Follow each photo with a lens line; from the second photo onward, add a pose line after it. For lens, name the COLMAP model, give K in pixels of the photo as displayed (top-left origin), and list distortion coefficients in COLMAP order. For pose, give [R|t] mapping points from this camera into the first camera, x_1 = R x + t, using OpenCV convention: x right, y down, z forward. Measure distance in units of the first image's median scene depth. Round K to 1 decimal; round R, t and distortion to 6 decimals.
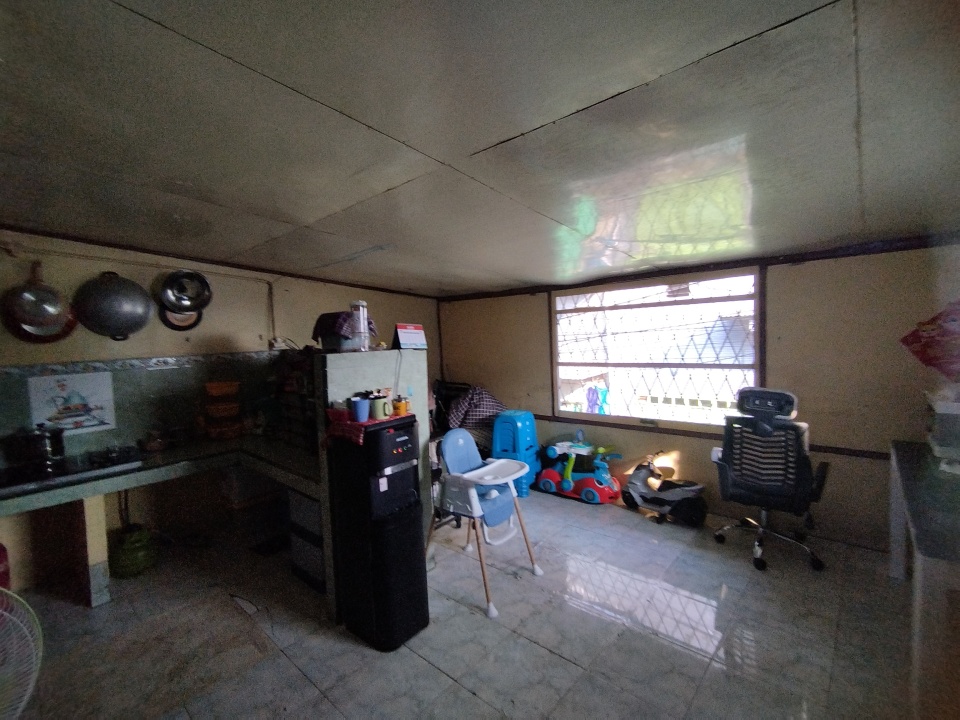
lens RADIAL K [[427.0, 0, 480.0], [0, 427.0, 360.0], [0, 0, 1]] dist [-0.000038, -0.000392]
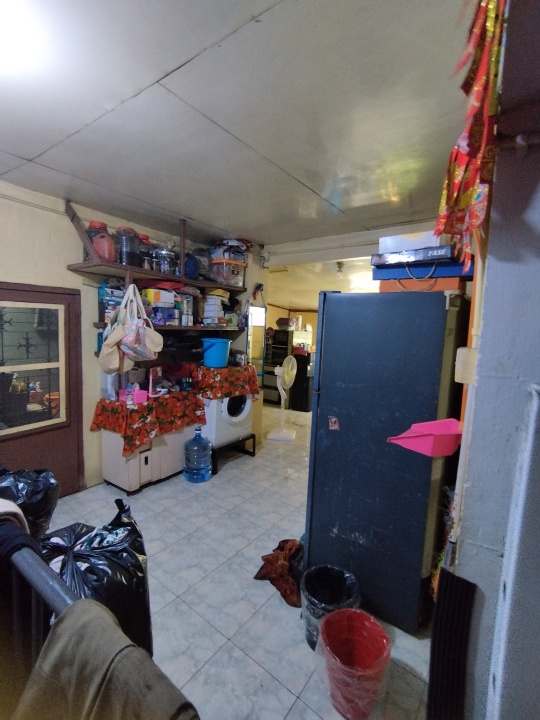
lens RADIAL K [[320.3, 0, 275.5], [0, 320.3, 360.3], [0, 0, 1]] dist [-0.000038, -0.000392]
pose [[0.992927, 0.079313, 0.088346, -0.490647], [-0.083338, 0.995600, 0.042838, 0.085926], [-0.084560, -0.049898, 0.995168, -1.103532]]
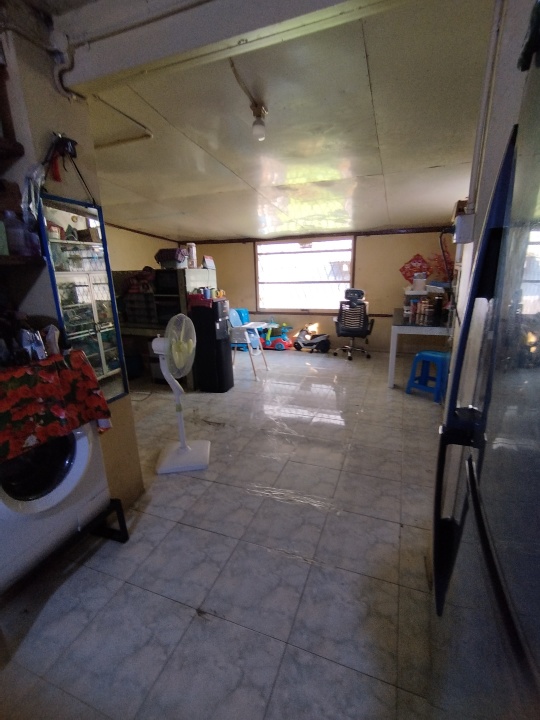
lens RADIAL K [[320.3, 0, 275.5], [0, 320.3, 360.3], [0, 0, 1]] dist [-0.000038, -0.000392]
pose [[0.929798, -0.077064, 0.359913, -0.374426], [0.003470, 0.979628, 0.200790, 0.079763], [-0.368055, -0.185445, 0.911123, -0.488694]]
